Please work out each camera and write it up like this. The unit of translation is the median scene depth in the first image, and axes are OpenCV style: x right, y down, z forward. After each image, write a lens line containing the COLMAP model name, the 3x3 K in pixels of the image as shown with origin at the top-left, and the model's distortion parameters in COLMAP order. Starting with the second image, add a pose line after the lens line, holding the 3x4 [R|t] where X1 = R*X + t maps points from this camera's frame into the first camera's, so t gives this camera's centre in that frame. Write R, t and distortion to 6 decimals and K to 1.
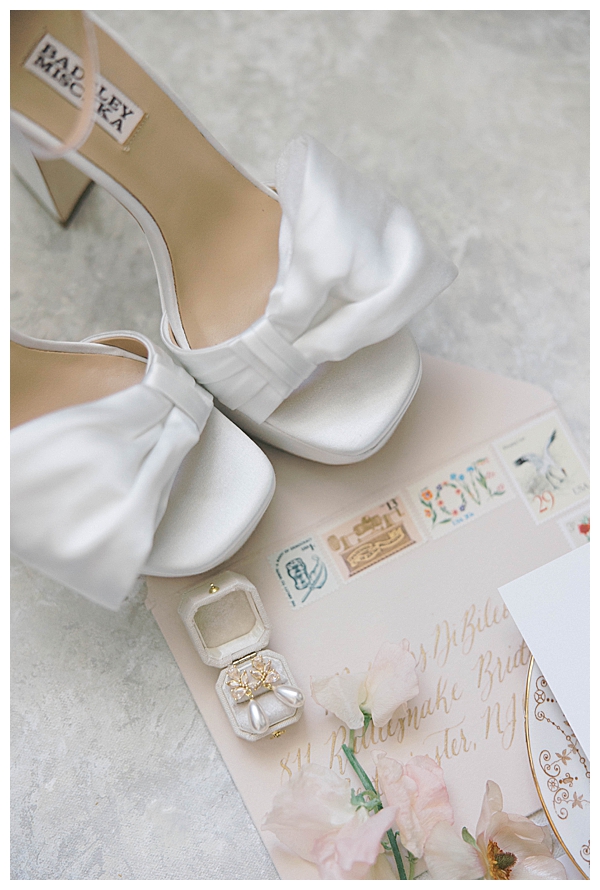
lens RADIAL K [[1353.9, 0, 300.0], [0, 1353.9, 445.0], [0, 0, 1]] dist [0.034131, -0.705935]
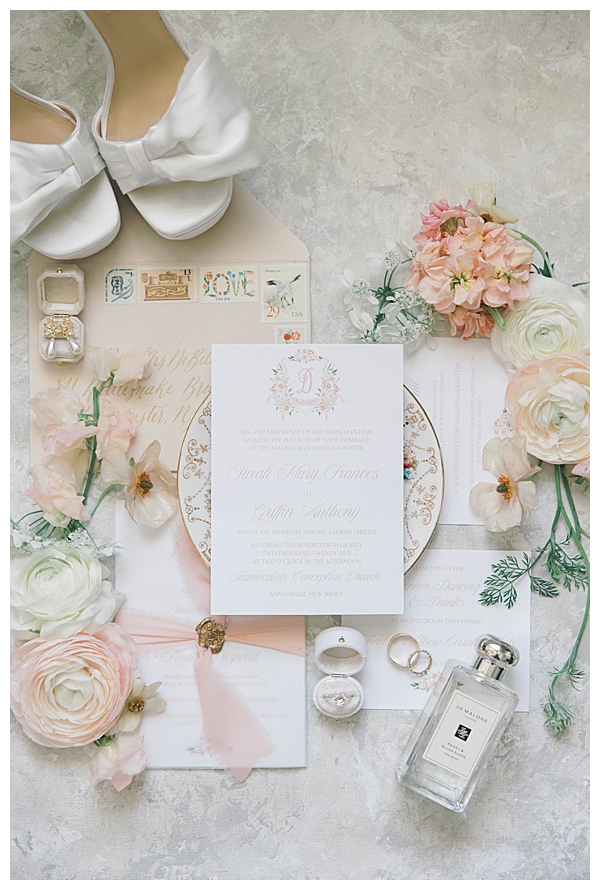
lens RADIAL K [[1353.9, 0, 300.0], [0, 1353.9, 445.0], [0, 0, 1]] dist [0.034131, -0.705935]
pose [[0.899086, 0.437761, 0.003111, 0.282662], [-0.428506, 0.878578, 0.210910, -0.179988], [0.089595, -0.190959, 0.977501, -0.642473]]
